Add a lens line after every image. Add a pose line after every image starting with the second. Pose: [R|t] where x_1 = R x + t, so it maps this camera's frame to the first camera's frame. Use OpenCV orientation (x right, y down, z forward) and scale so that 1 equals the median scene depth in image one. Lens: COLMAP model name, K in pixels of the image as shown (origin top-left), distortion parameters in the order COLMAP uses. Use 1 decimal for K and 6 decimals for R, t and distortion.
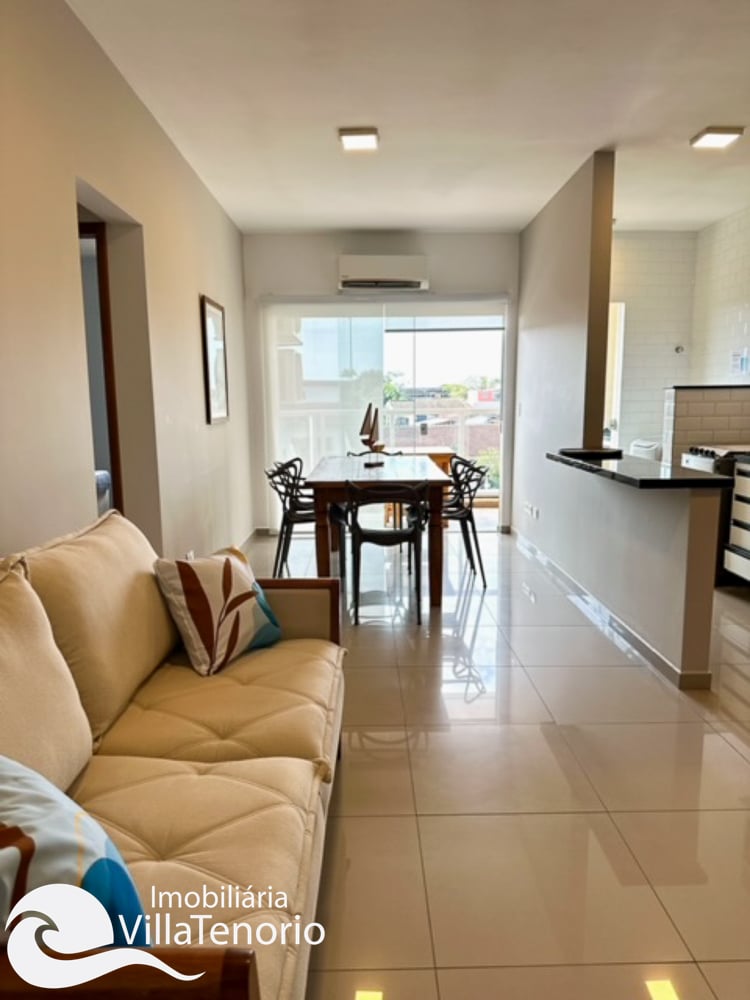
lens RADIAL K [[694.7, 0, 377.3], [0, 694.7, 505.6], [0, 0, 1]] dist [0.068035, -0.112346]
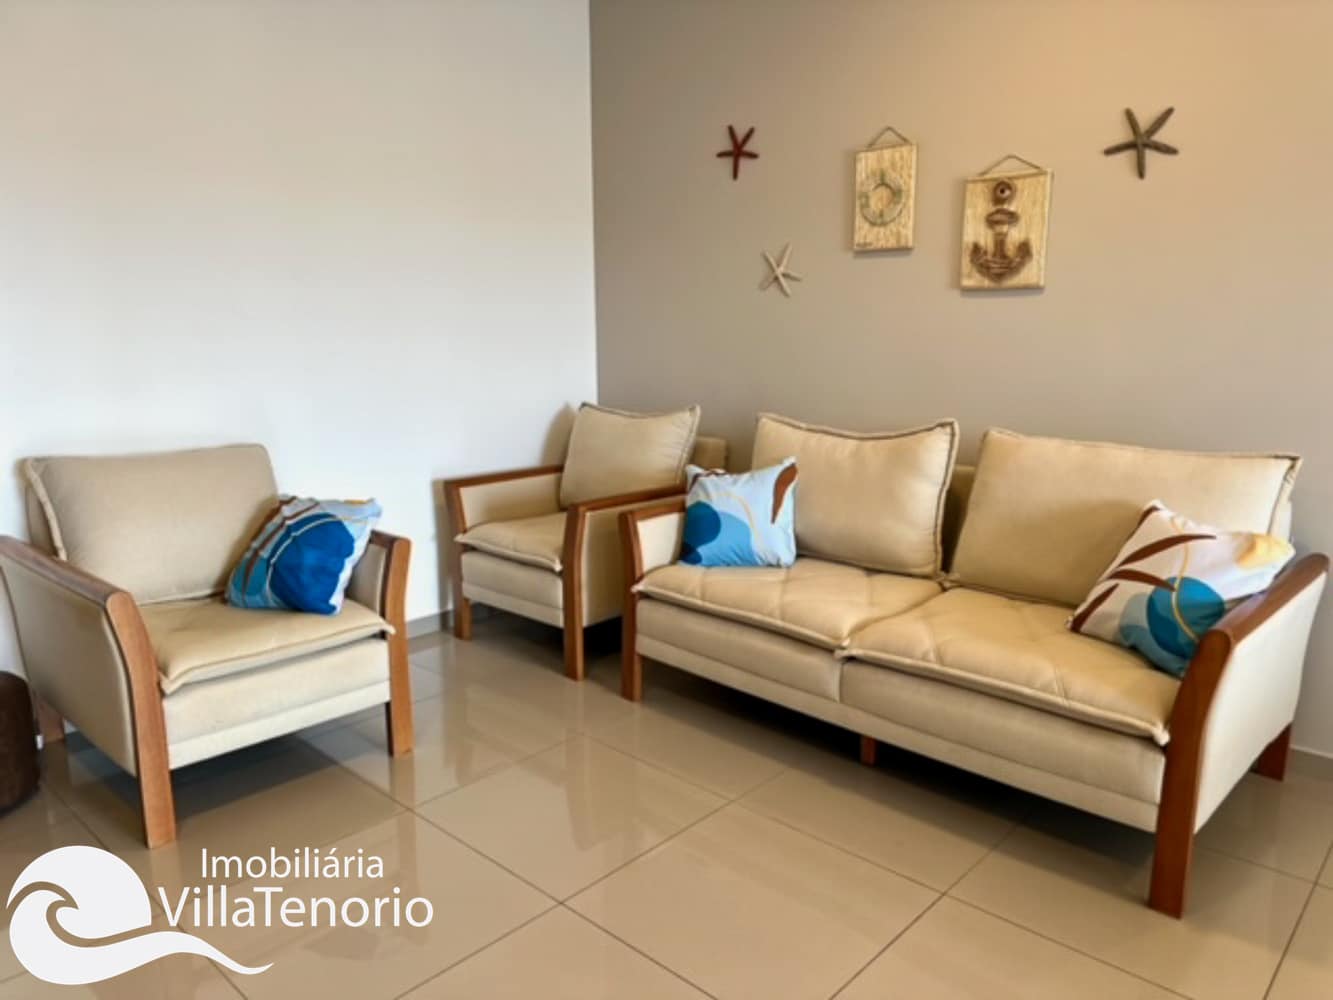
lens RADIAL K [[933.9, 0, 669.6], [0, 933.9, 503.7], [0, 0, 1]] dist [0.118104, -0.208665]
pose [[-0.682229, 0.145690, -0.716476, 0.375155], [-0.104477, 0.950463, 0.292753, -0.079661], [0.723636, 0.274579, -0.633212, 0.557422]]
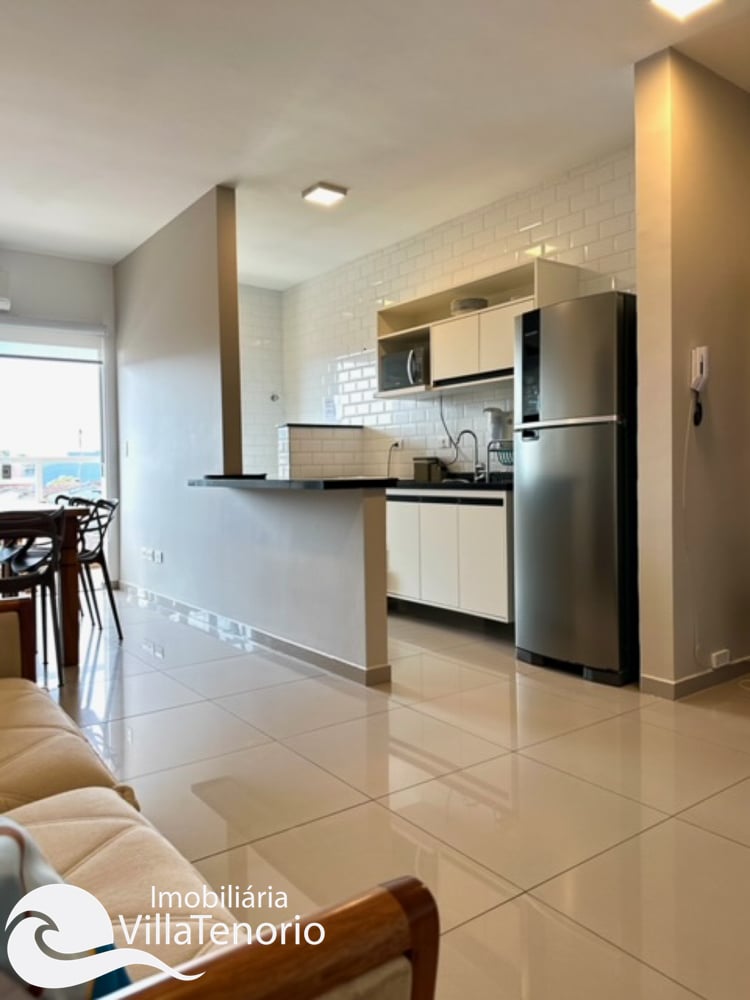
lens RADIAL K [[716.9, 0, 381.0], [0, 716.9, 503.2], [0, 0, 1]] dist [0.004589, -0.001074]
pose [[0.810036, -0.026198, 0.585795, -0.097884], [0.093497, 0.991991, -0.084924, 0.053263], [-0.578878, 0.123561, 0.805998, 0.066224]]
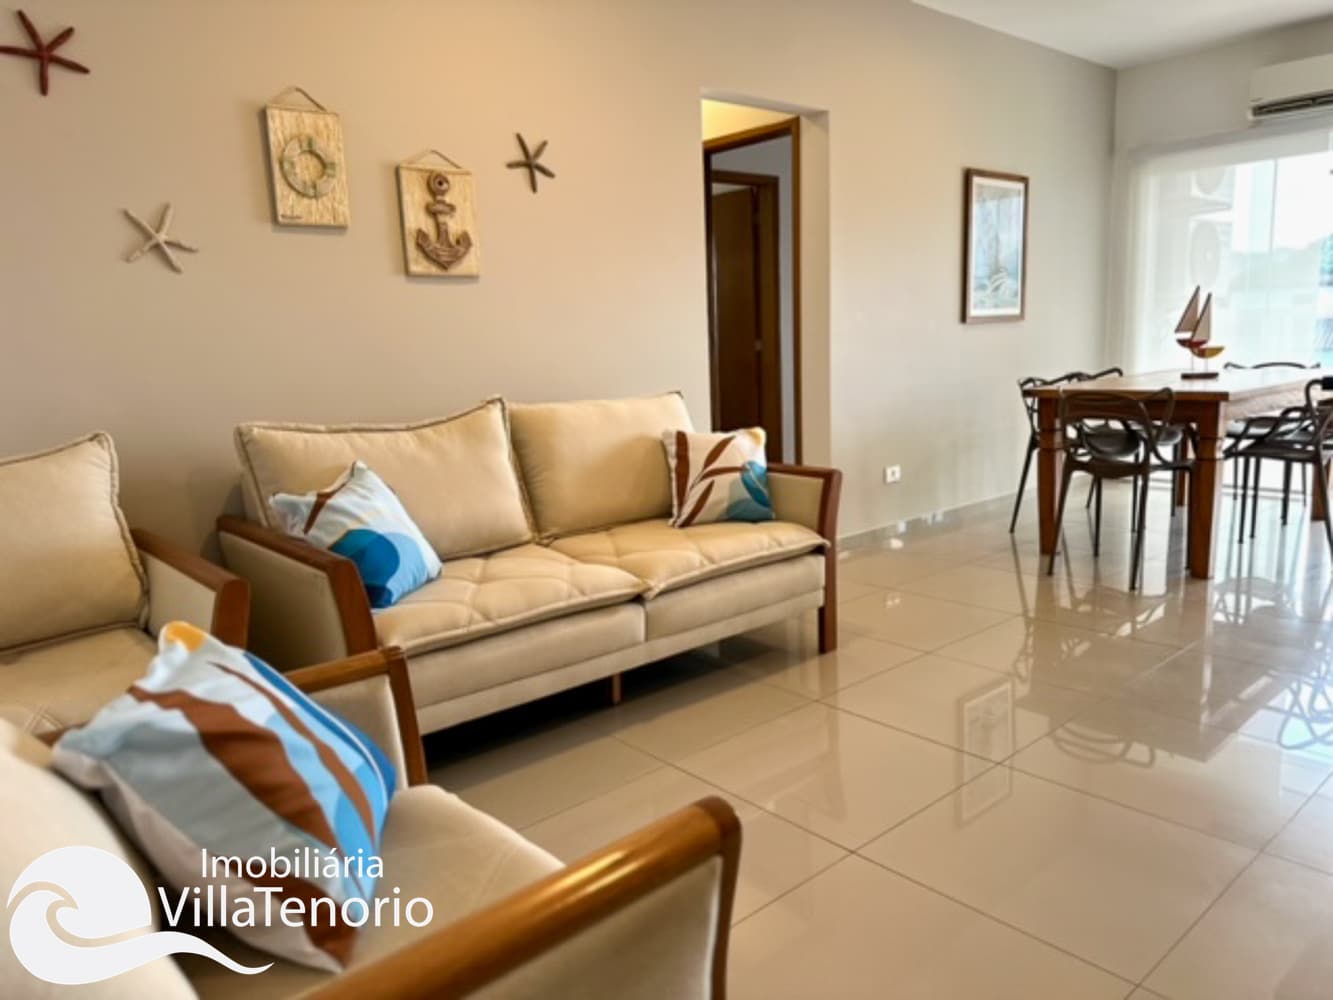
lens RADIAL K [[926.1, 0, 665.4], [0, 926.1, 503.0], [0, 0, 1]] dist [0.068035, -0.112346]
pose [[0.644377, 0.115851, -0.755881, 0.372014], [-0.080974, 0.993238, 0.083201, 0.031921], [0.760409, 0.007594, 0.649400, 0.000141]]
